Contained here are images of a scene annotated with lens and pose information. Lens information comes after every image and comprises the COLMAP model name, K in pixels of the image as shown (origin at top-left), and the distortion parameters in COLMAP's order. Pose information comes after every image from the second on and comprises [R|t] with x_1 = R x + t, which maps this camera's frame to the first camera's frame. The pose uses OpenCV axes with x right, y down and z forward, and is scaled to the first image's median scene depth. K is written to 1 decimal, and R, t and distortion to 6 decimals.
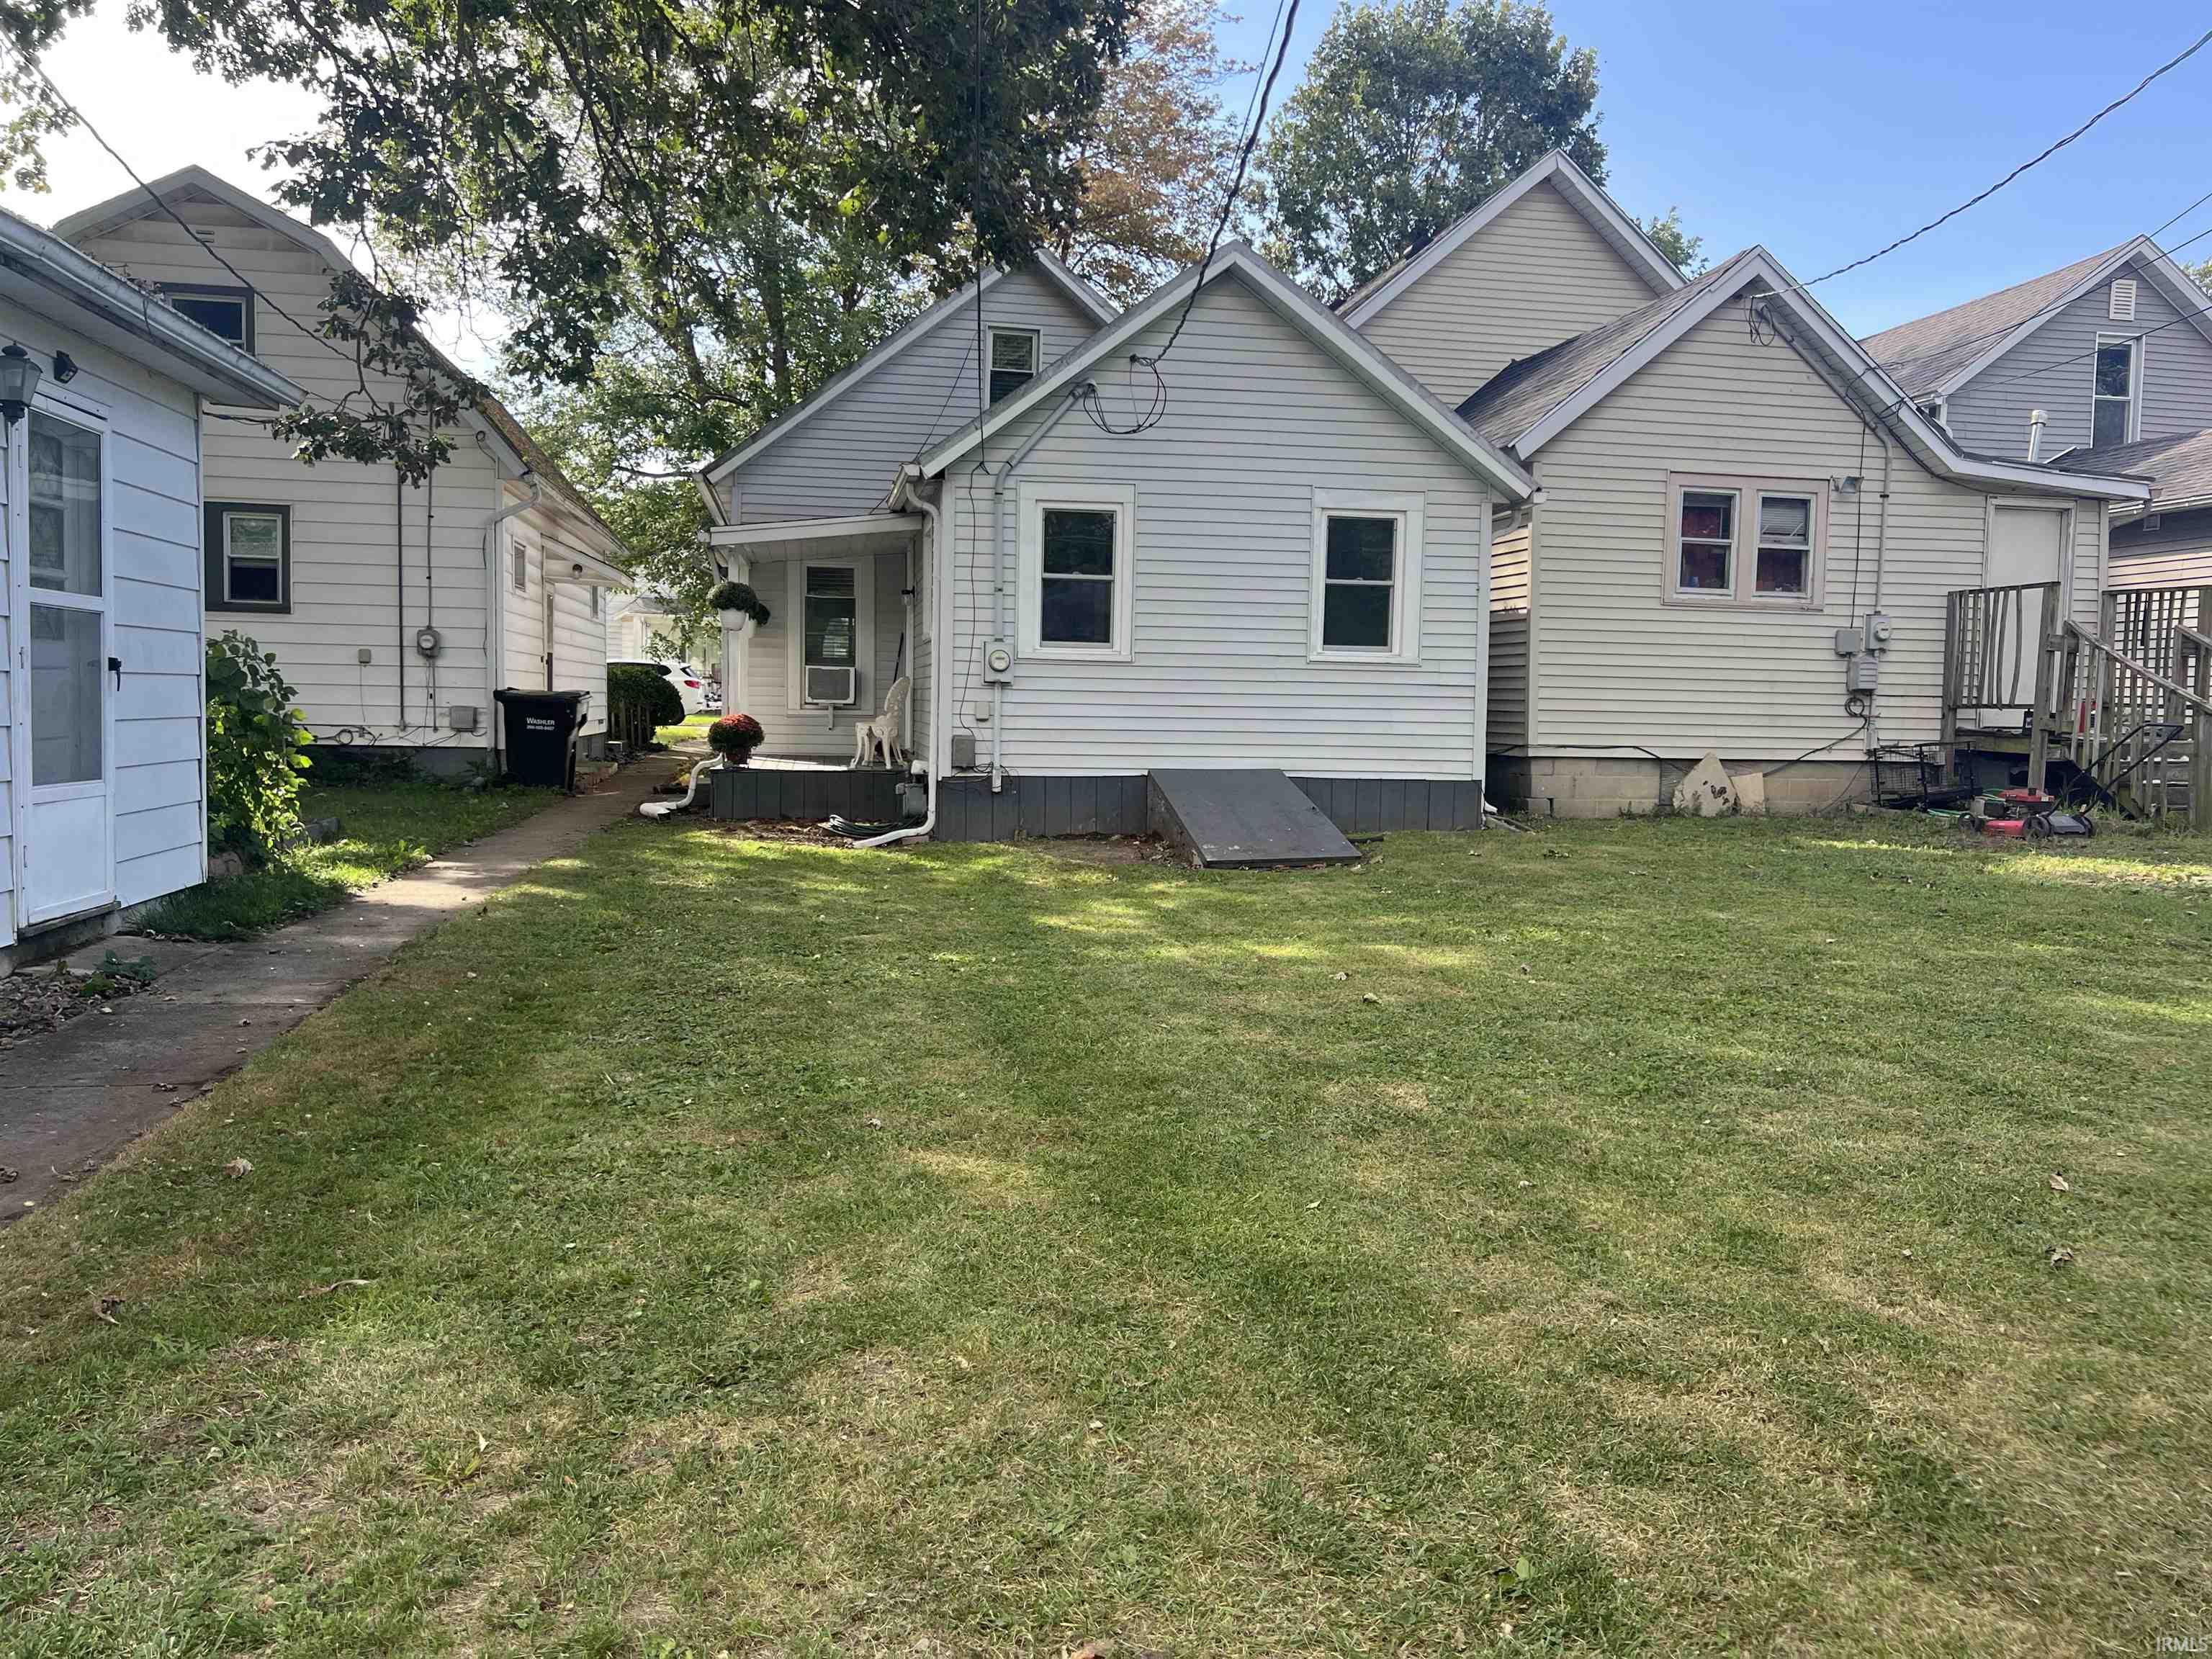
lens RADIAL K [[1658.5, 0, 1102.4], [0, 1658.5, 841.5], [0, 0, 1]] dist [0.070082, -0.084680]
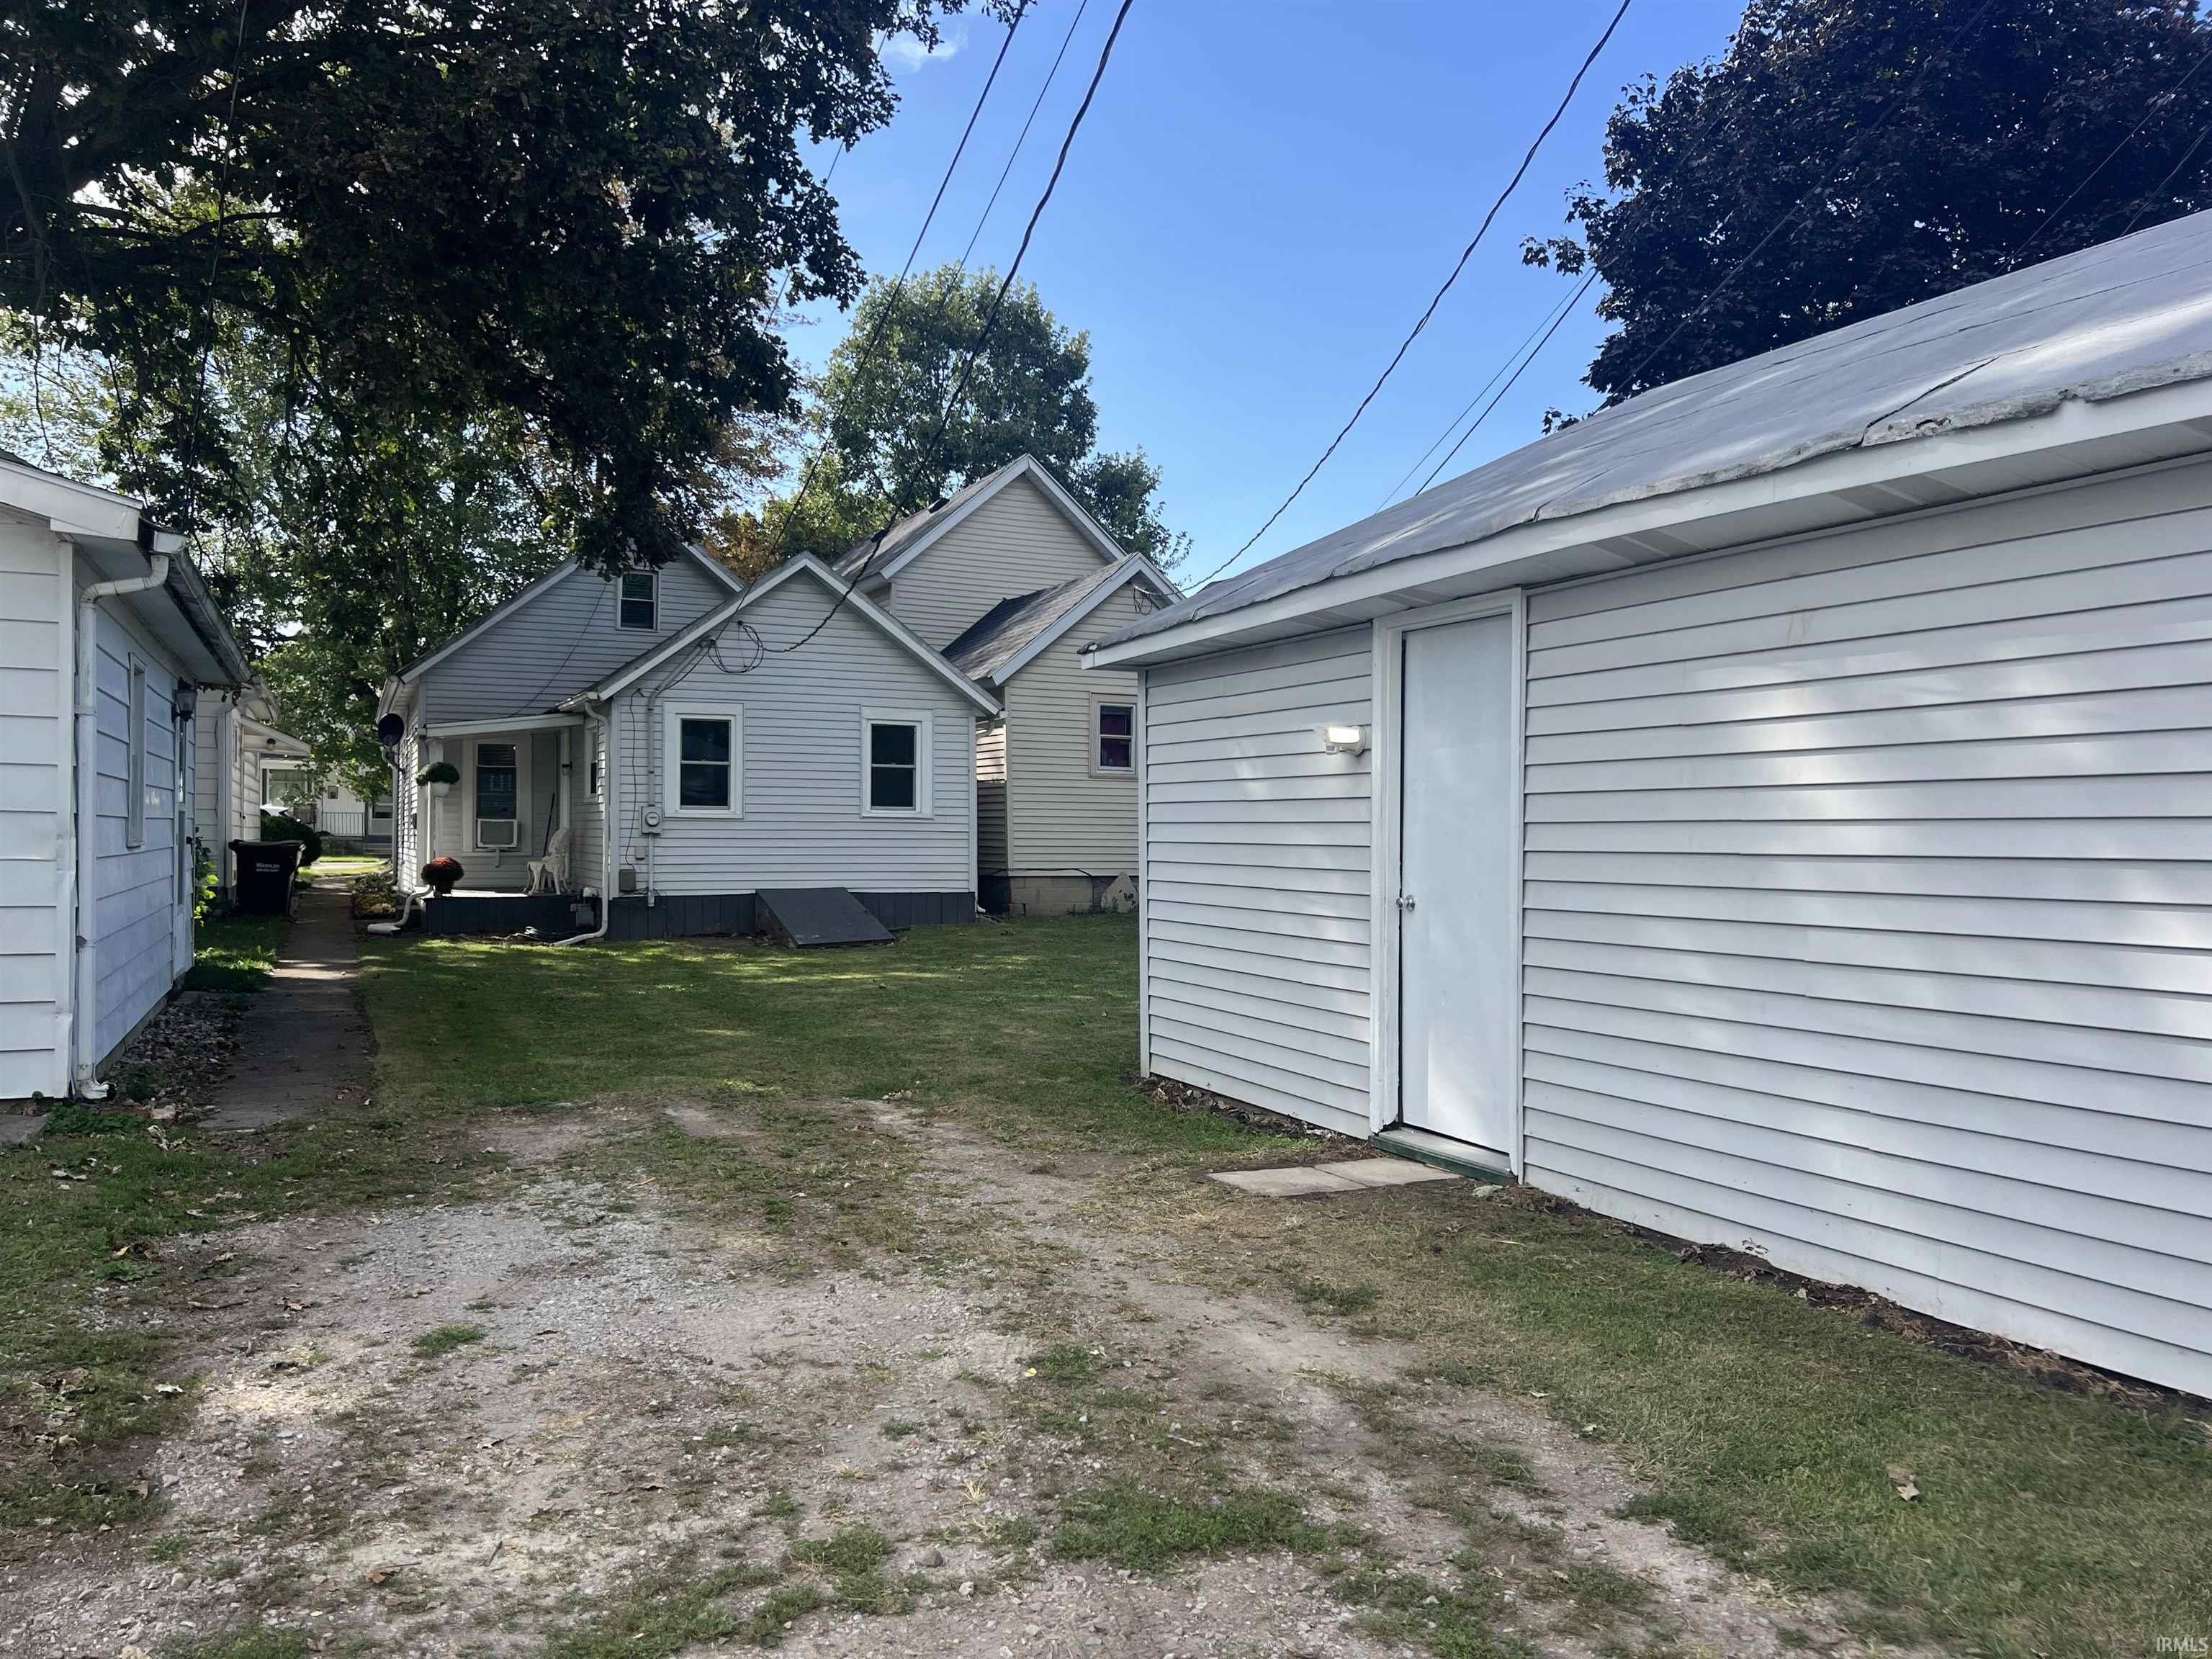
lens RADIAL K [[1658.5, 0, 1124.4], [0, 1658.5, 850.1], [0, 0, 1]] dist [0.070082, -0.084680]
pose [[0.963639, -0.016205, 0.266715, -0.051907], [0.035075, 0.997194, -0.066139, 0.032345], [-0.264895, 0.073089, 0.961503, -0.540492]]
